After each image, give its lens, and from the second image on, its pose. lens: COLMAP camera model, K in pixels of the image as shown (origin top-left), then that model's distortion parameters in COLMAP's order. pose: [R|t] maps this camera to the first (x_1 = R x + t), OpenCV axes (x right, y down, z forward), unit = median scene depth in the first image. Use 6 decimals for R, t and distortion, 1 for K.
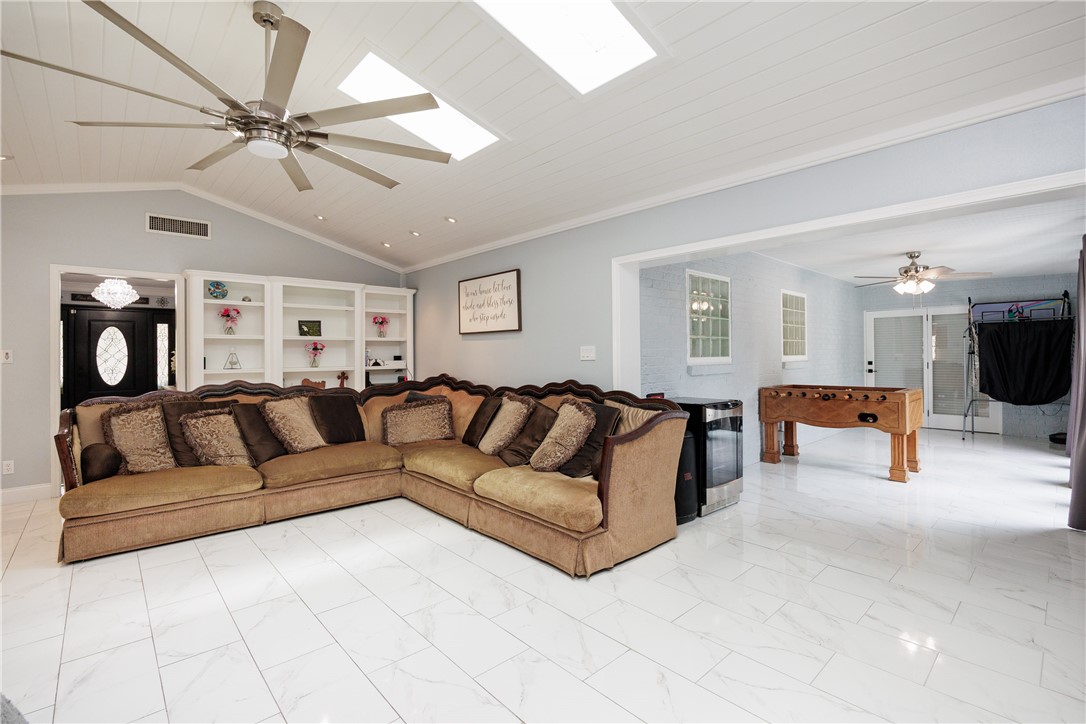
lens RADIAL K [[491.7, 0, 541.5], [0, 491.7, 352.9], [0, 0, 1]] dist [0.001747, -0.001851]
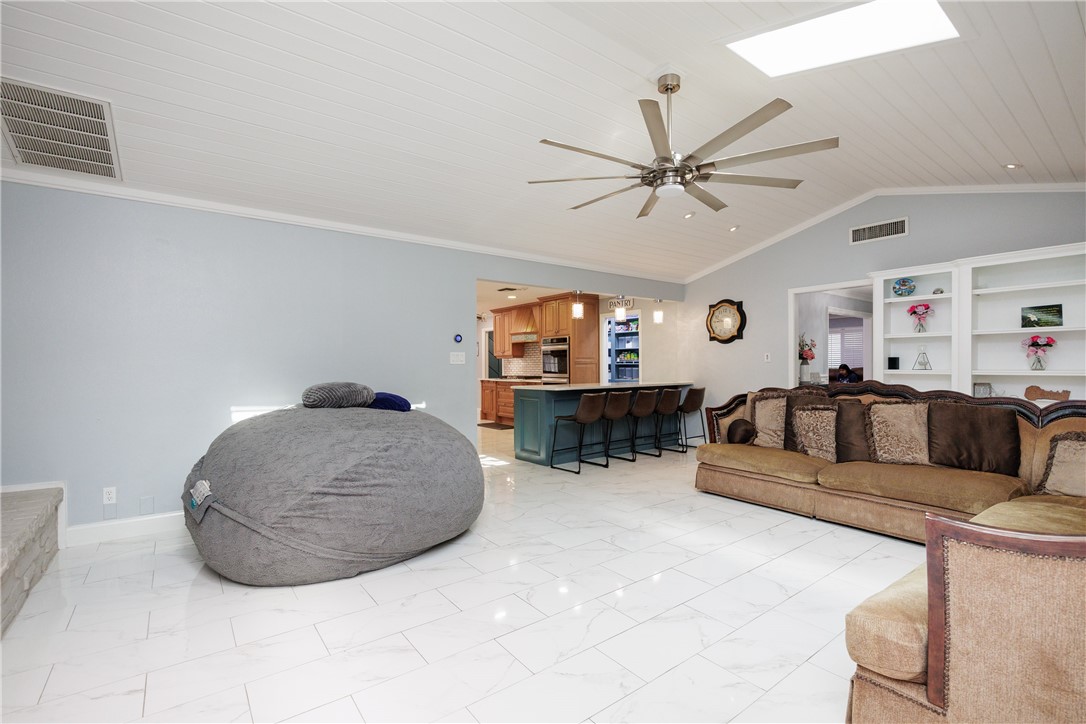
lens RADIAL K [[491.7, 0, 541.7], [0, 491.7, 368.1], [0, 0, 1]] dist [0.001747, -0.001851]
pose [[-0.080022, 0.014268, -0.996691, 0.461062], [0.009666, 0.999862, 0.013537, 0.013762], [0.996746, -0.008551, -0.080148, 0.476981]]
